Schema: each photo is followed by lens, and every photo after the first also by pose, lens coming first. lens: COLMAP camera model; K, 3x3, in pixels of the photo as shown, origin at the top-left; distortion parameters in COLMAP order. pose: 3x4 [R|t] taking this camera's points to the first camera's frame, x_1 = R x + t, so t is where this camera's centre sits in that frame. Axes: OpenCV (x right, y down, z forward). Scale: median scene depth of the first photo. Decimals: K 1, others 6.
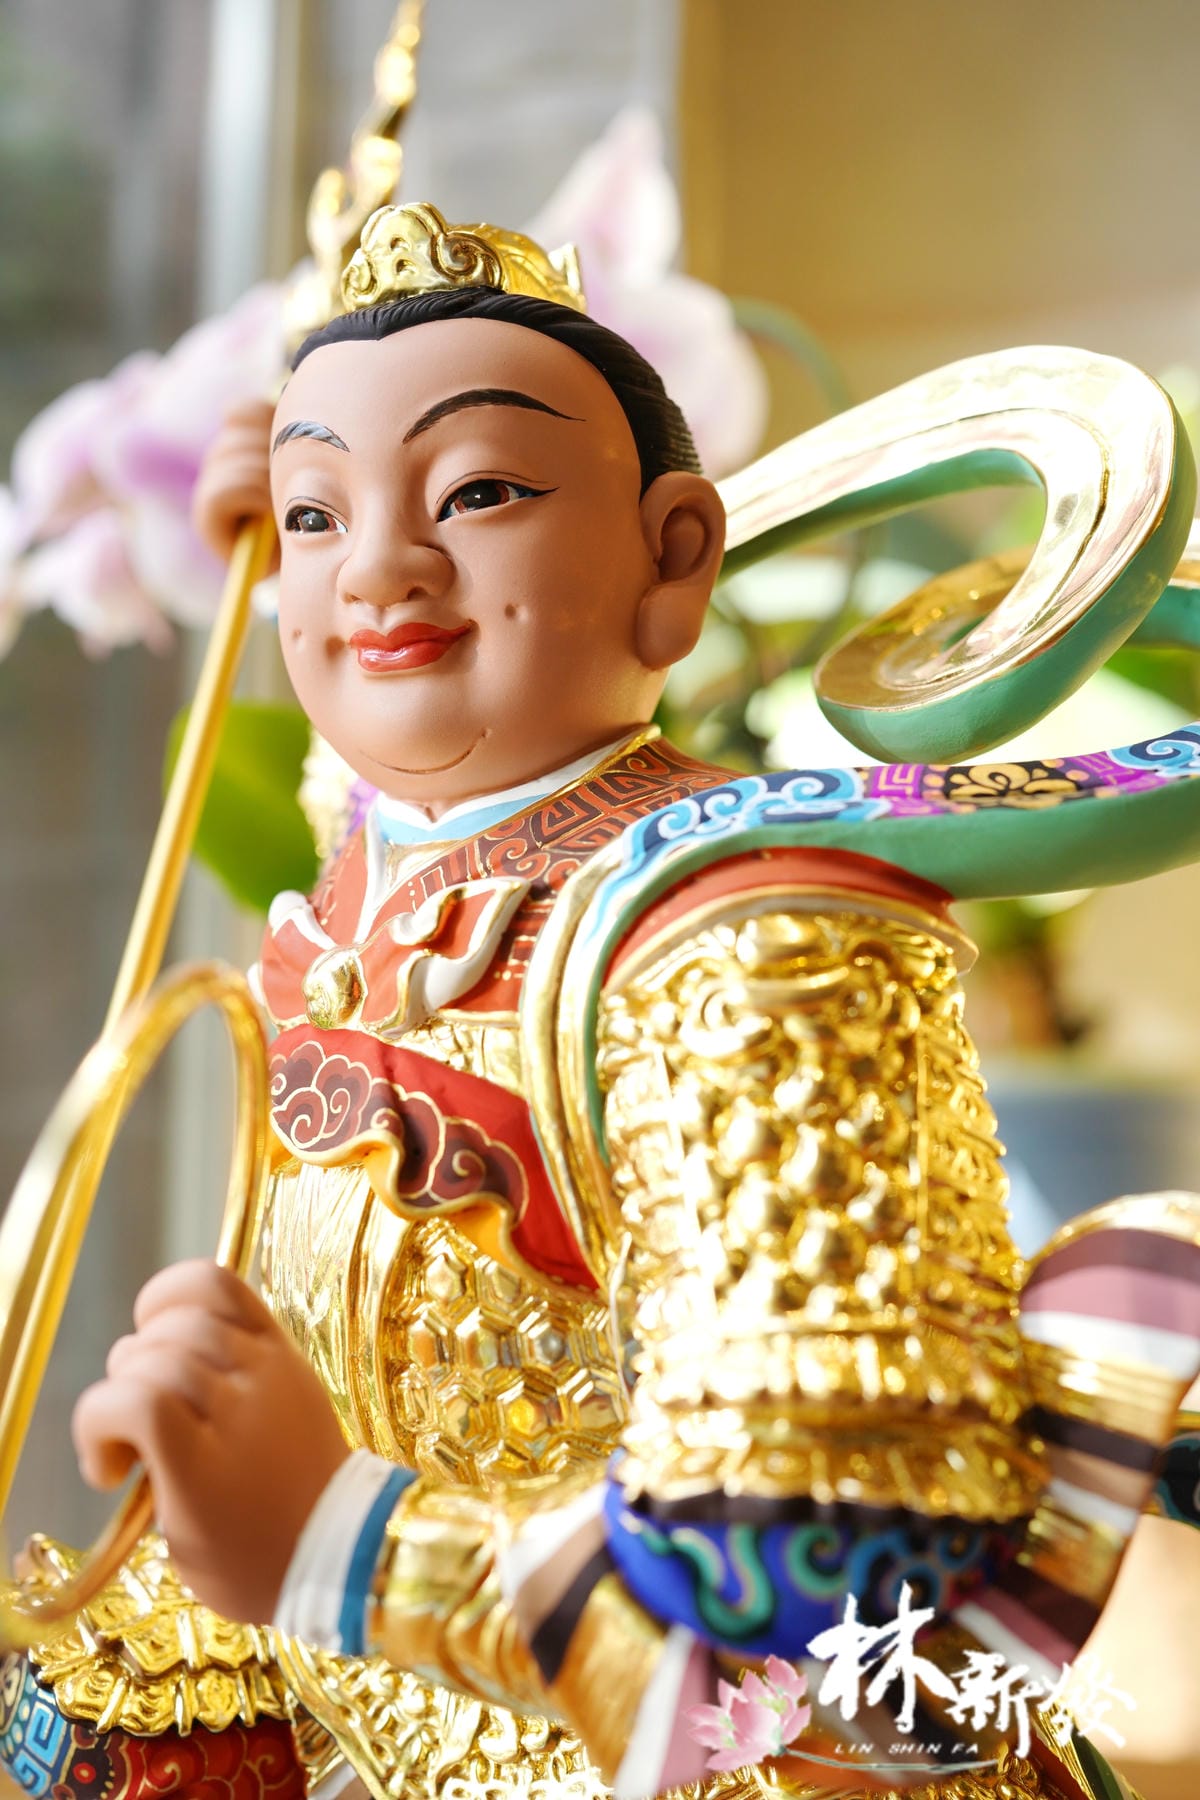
lens RADIAL K [[1826.1, 0, 604.7], [0, 1826.1, 892.3], [0, 0, 1]] dist [-0.013069, 0.110411]
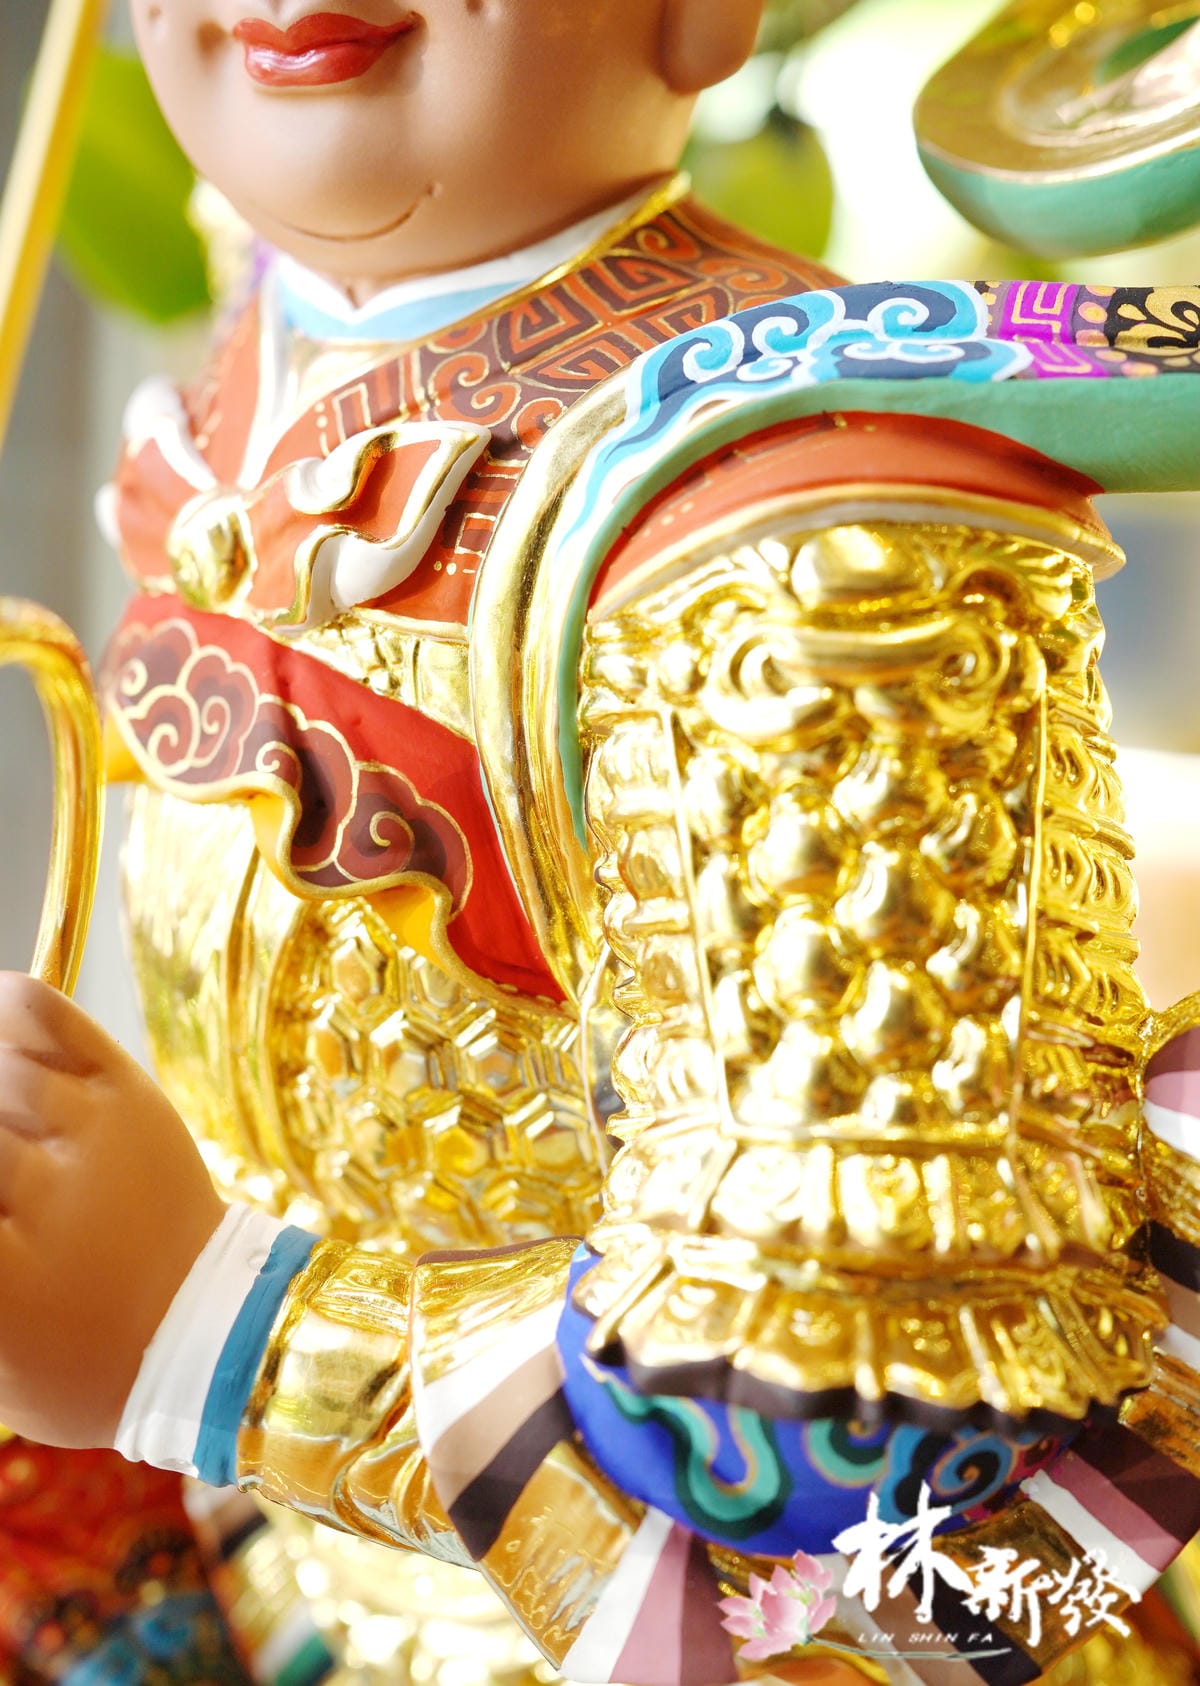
lens RADIAL K [[1919.8, 0, 633.4], [0, 1919.8, 727.6], [0, 0, 1]] dist [0.004254, 0.016854]
pose [[0.998472, 0.044018, 0.033393, -0.006486], [-0.051073, 0.965884, 0.253891, -0.084565], [-0.021078, -0.255208, 0.966656, 0.276638]]
